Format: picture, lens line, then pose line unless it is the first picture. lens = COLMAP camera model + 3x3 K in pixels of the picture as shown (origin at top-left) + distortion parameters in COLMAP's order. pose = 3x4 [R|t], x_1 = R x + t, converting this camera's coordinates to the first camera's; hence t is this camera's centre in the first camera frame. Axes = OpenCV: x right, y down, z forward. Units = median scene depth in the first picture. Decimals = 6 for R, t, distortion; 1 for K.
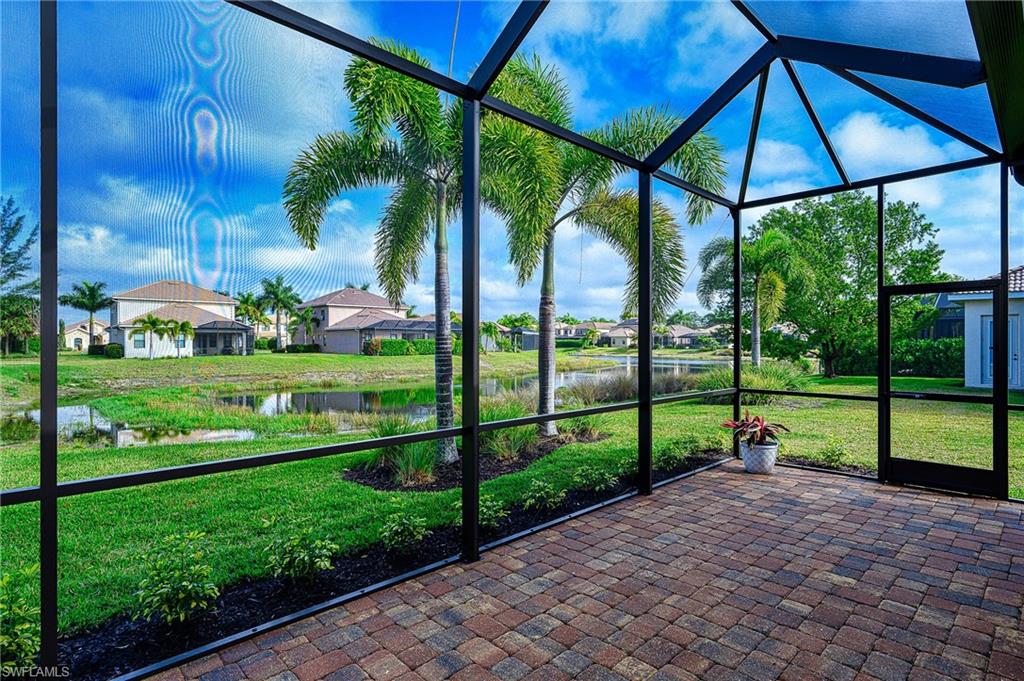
lens RADIAL K [[531.9, 0, 540.6], [0, 531.9, 344.4], [0, 0, 1]] dist [-0.003792, -0.000369]
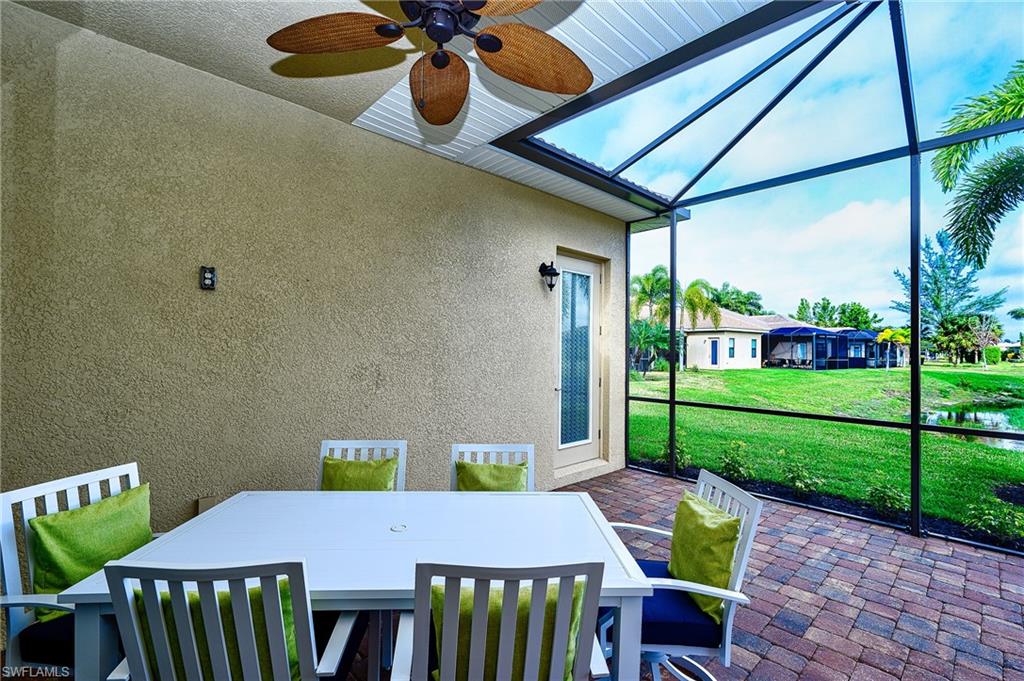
lens RADIAL K [[464.3, 0, 521.7], [0, 464.3, 343.6], [0, 0, 1]] dist [0.001863, -0.000706]
pose [[0.006247, -0.006148, -0.999962, 0.997130], [-0.019489, 0.999790, -0.006268, -0.010934], [0.999791, 0.019528, 0.006126, 0.085391]]
